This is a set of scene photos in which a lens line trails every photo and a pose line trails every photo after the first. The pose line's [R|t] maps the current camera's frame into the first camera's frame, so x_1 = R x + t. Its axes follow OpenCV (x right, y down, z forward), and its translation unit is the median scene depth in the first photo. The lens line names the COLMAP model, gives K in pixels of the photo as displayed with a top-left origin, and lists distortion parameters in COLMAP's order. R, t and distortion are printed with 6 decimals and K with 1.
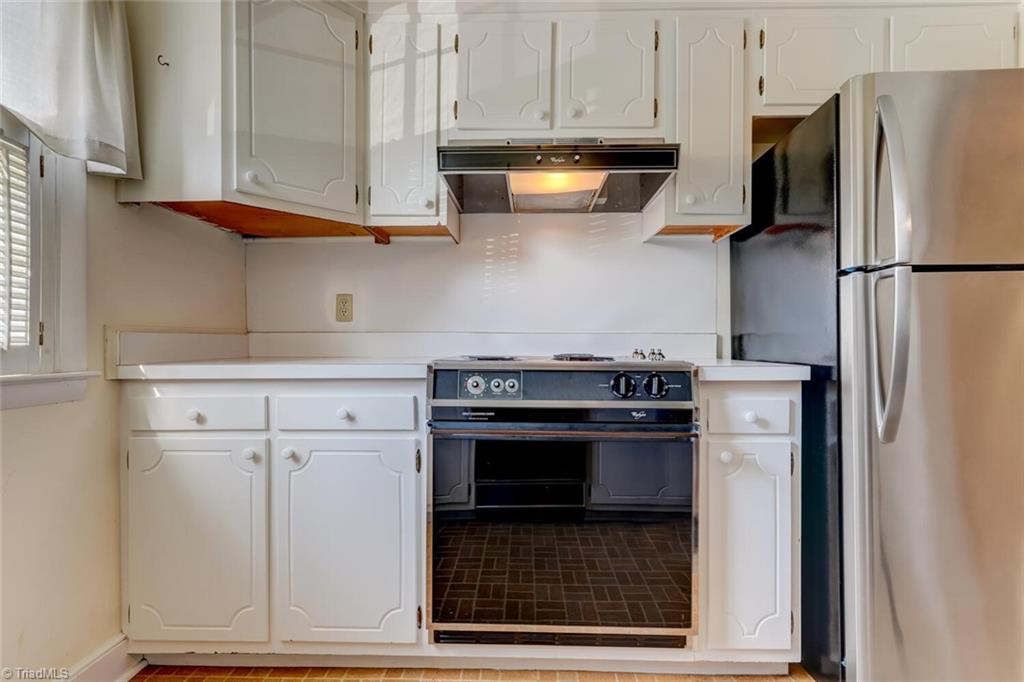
lens RADIAL K [[459.0, 0, 513.5], [0, 459.0, 337.3], [0, 0, 1]] dist [-0.002120, 0.000306]
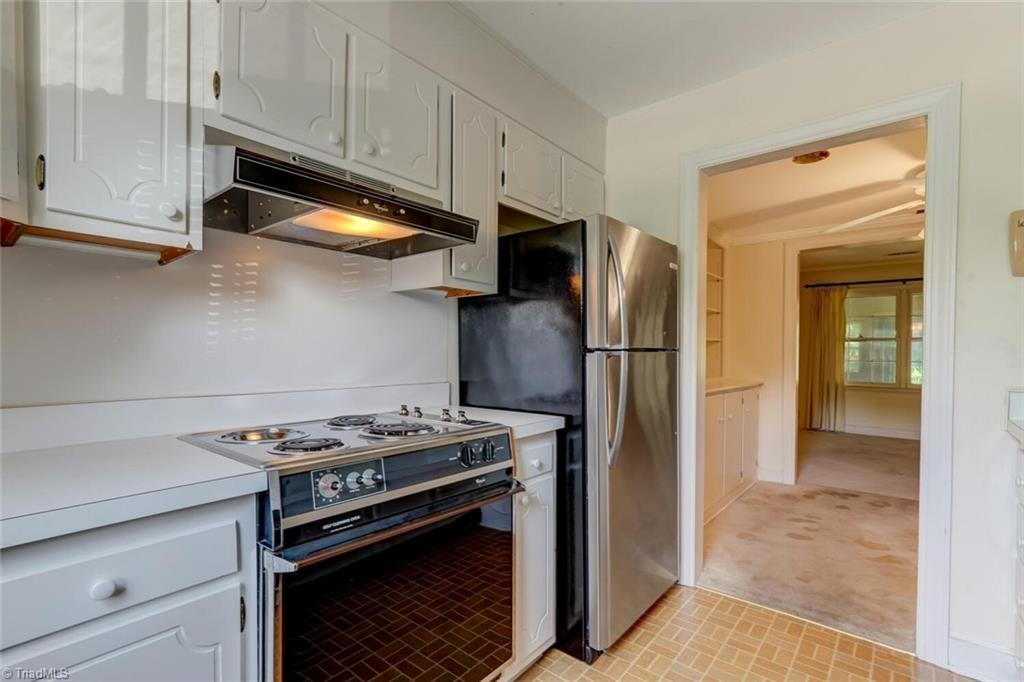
lens RADIAL K [[470.7, 0, 513.6], [0, 470.7, 355.4], [0, 0, 1]] dist [0.000263, 0.000734]
pose [[0.629595, -0.001313, 0.776922, -0.404617], [-0.011371, 0.999876, 0.010904, -0.103969], [-0.776840, -0.015699, 0.629502, 0.204801]]
